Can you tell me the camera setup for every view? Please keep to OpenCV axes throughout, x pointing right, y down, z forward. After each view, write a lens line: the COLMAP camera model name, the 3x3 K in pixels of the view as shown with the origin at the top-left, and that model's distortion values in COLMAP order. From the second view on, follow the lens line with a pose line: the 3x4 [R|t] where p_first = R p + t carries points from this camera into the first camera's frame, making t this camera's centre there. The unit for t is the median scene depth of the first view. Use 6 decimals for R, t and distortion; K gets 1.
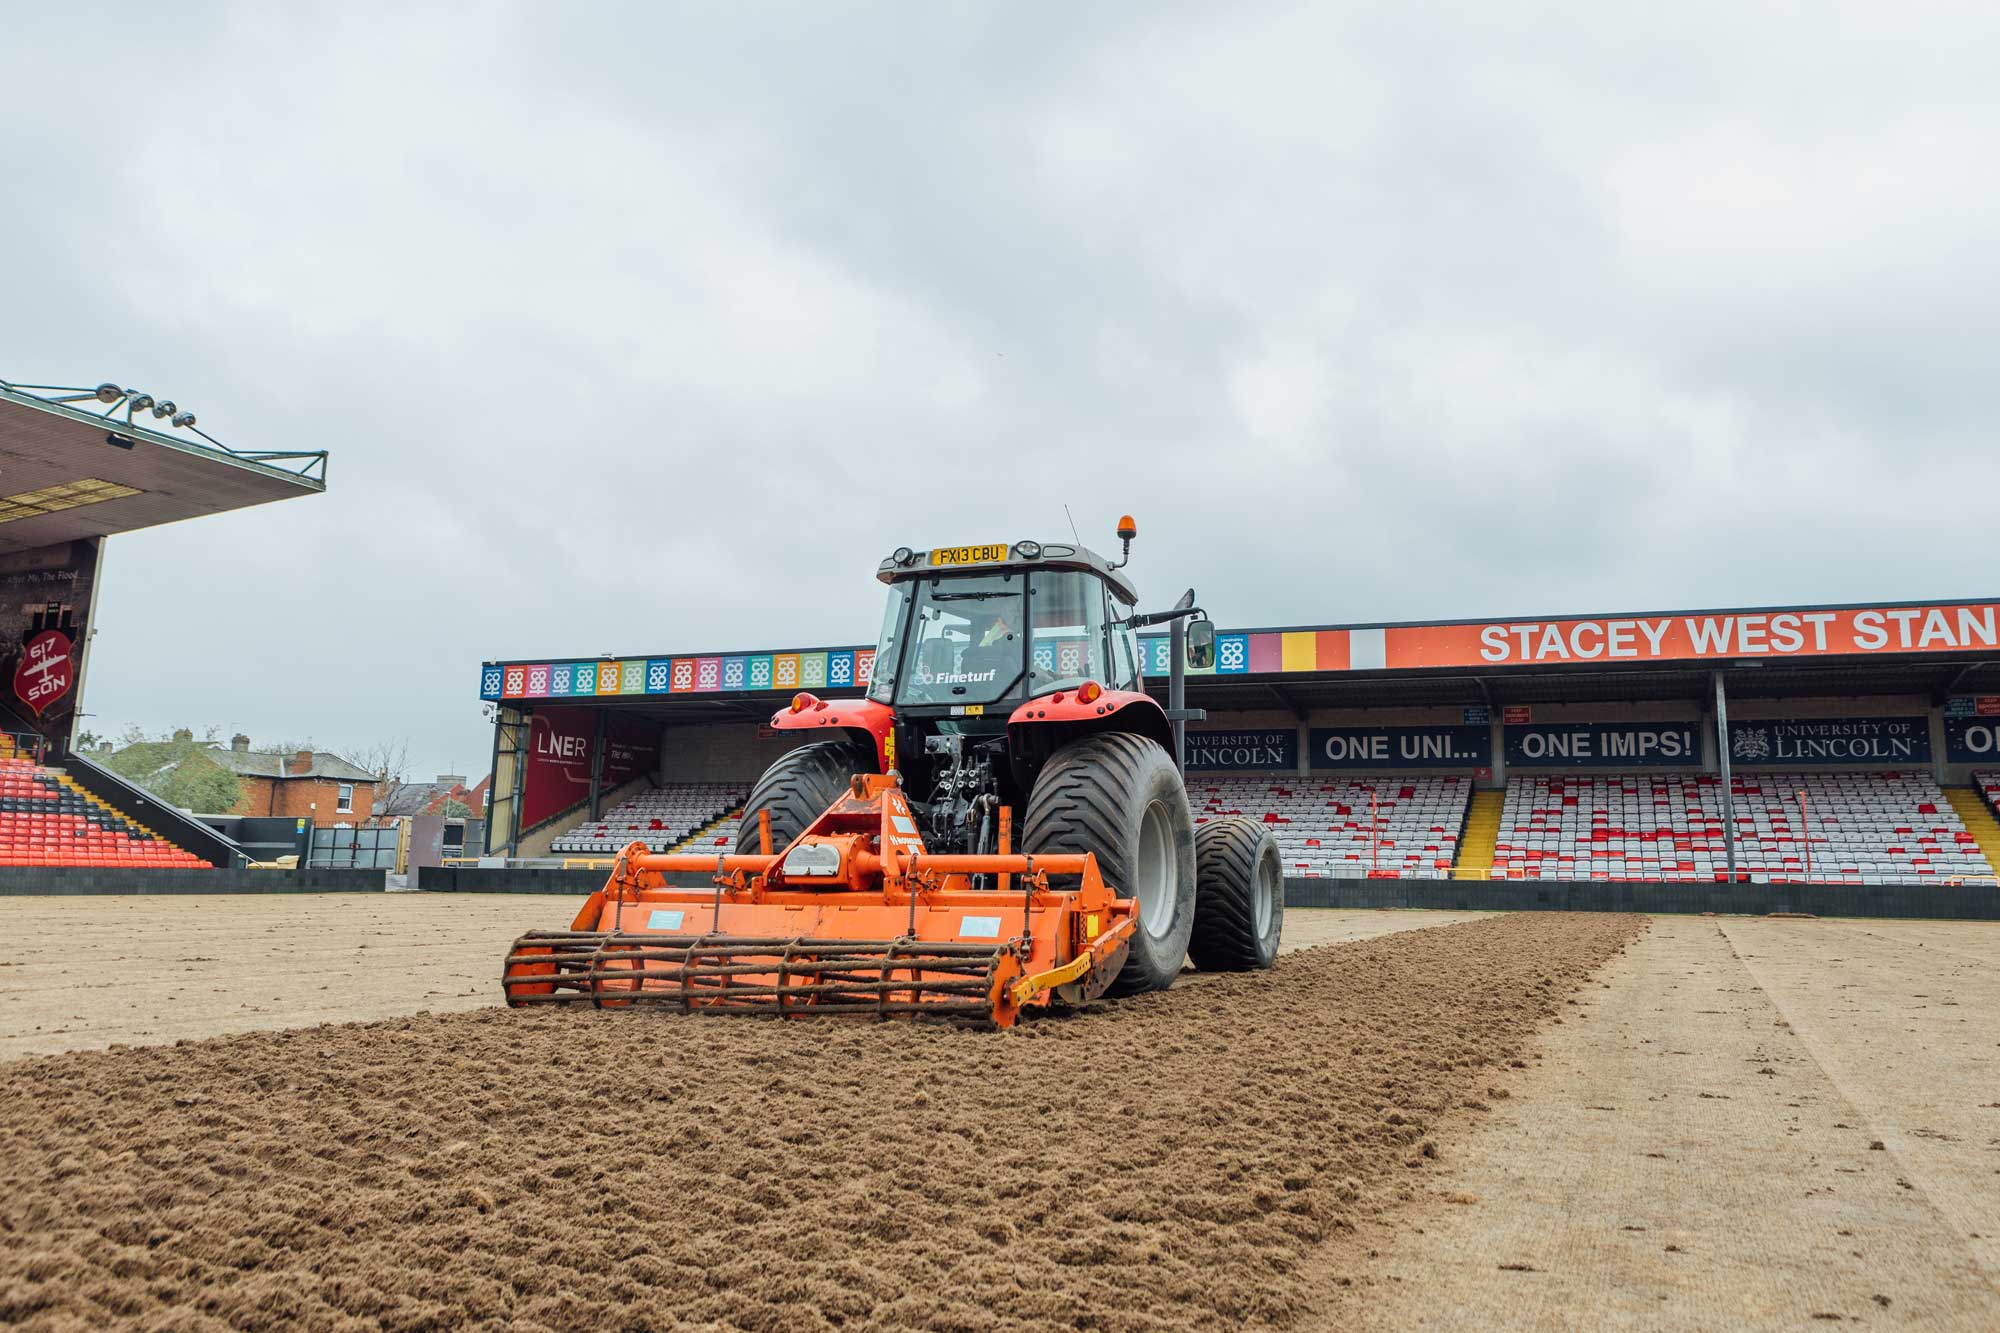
lens RADIAL K [[1688.5, 0, 996.8], [0, 1688.5, 580.5], [0, 0, 1]] dist [-0.037290, 0.048196]
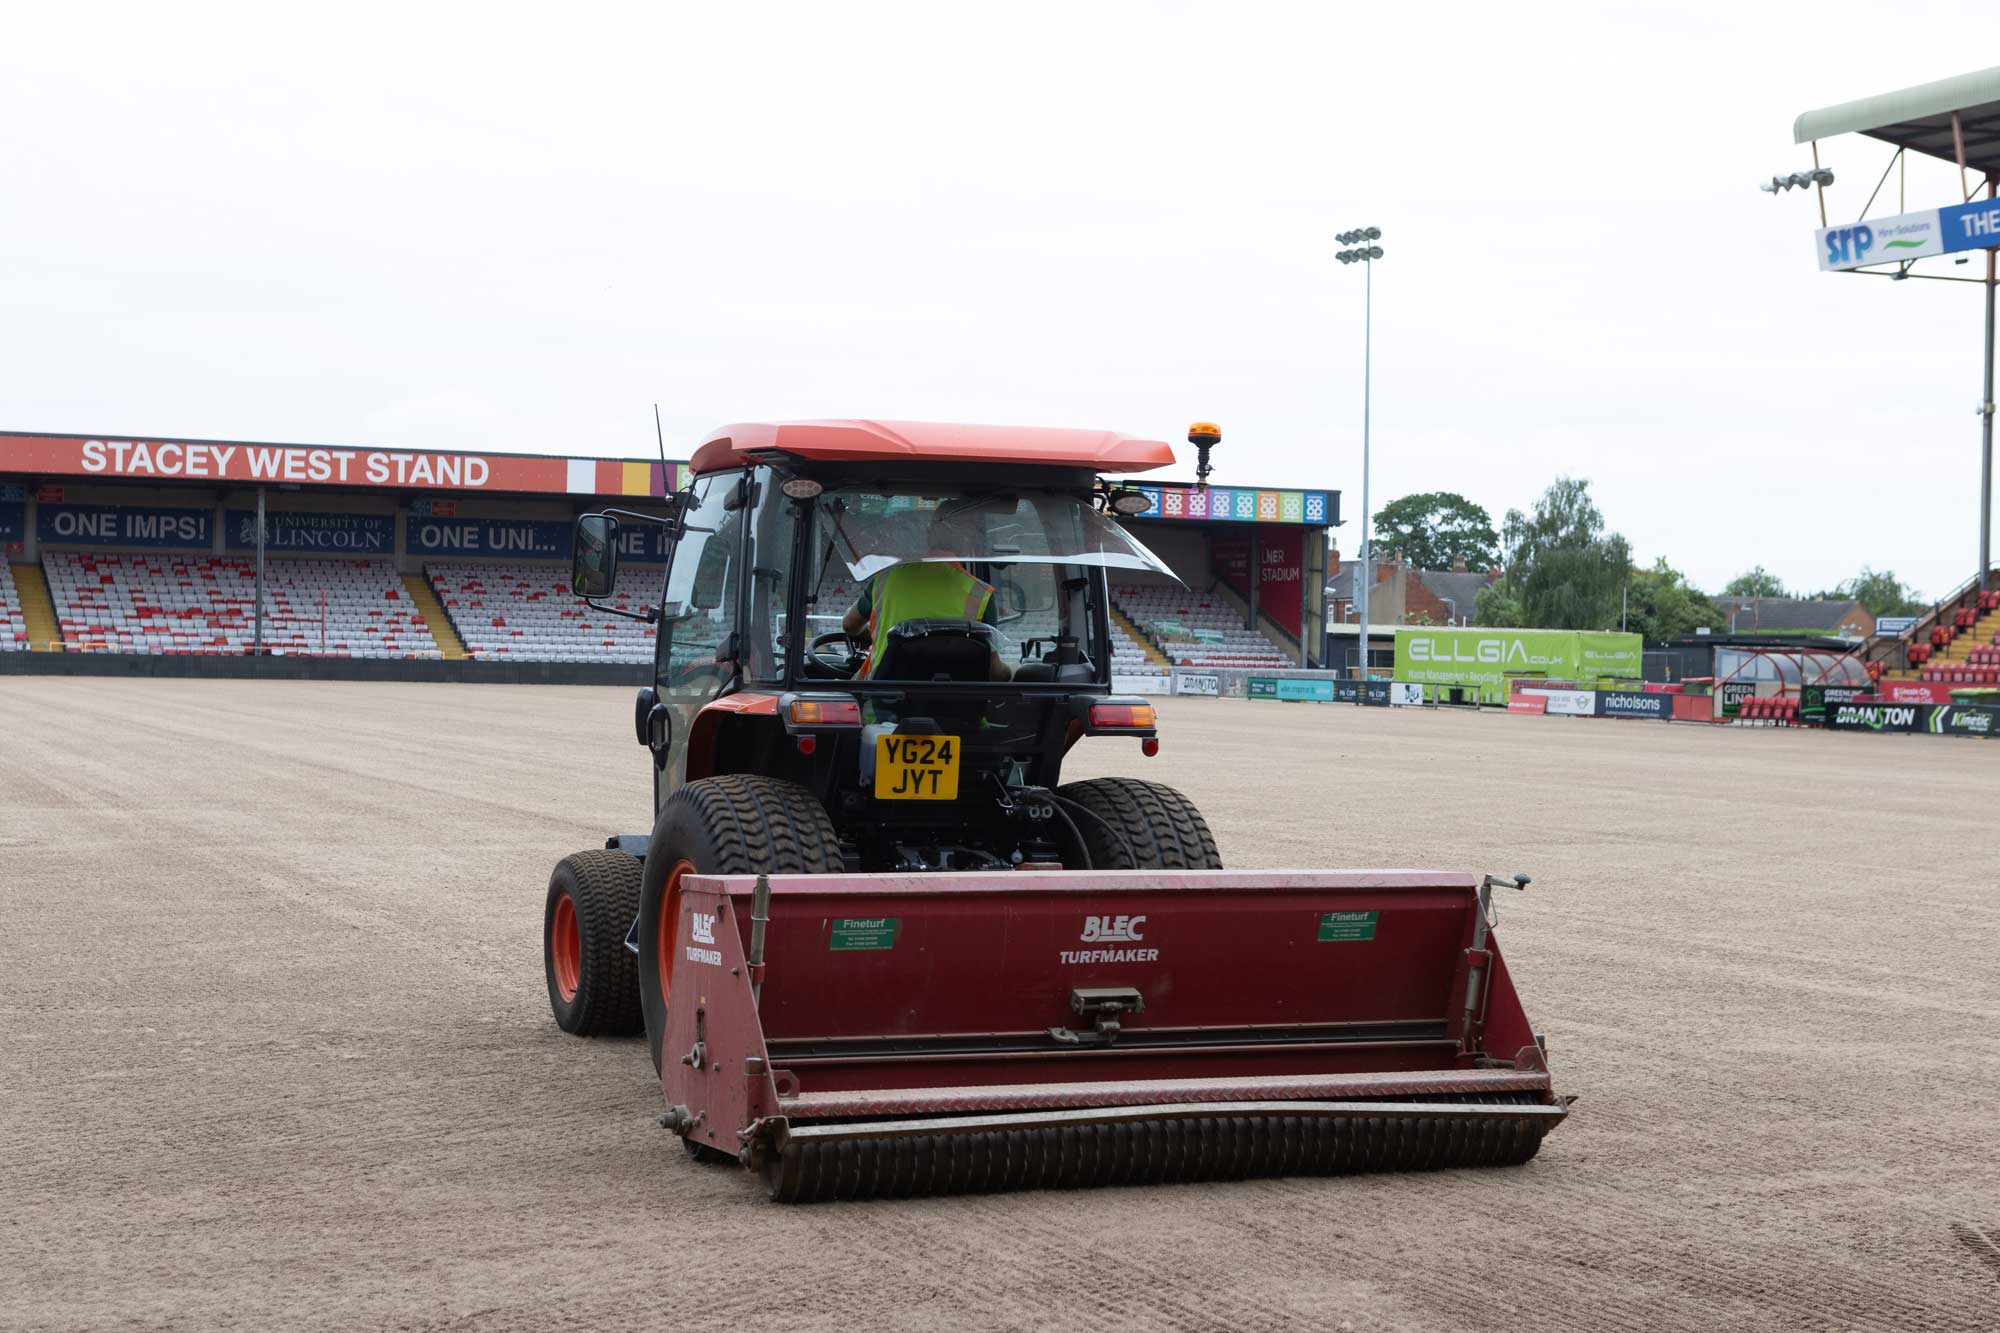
lens RADIAL K [[3127.0, 0, 1000.0], [0, 3127.0, 666.5], [0, 0, 1]] dist [-0.094929, 0.042277]
pose [[0.740286, -0.001064, 0.672291, -0.662449], [-0.126708, 0.981857, 0.141077, -0.194589], [-0.660243, -0.189622, 0.726720, -0.982070]]
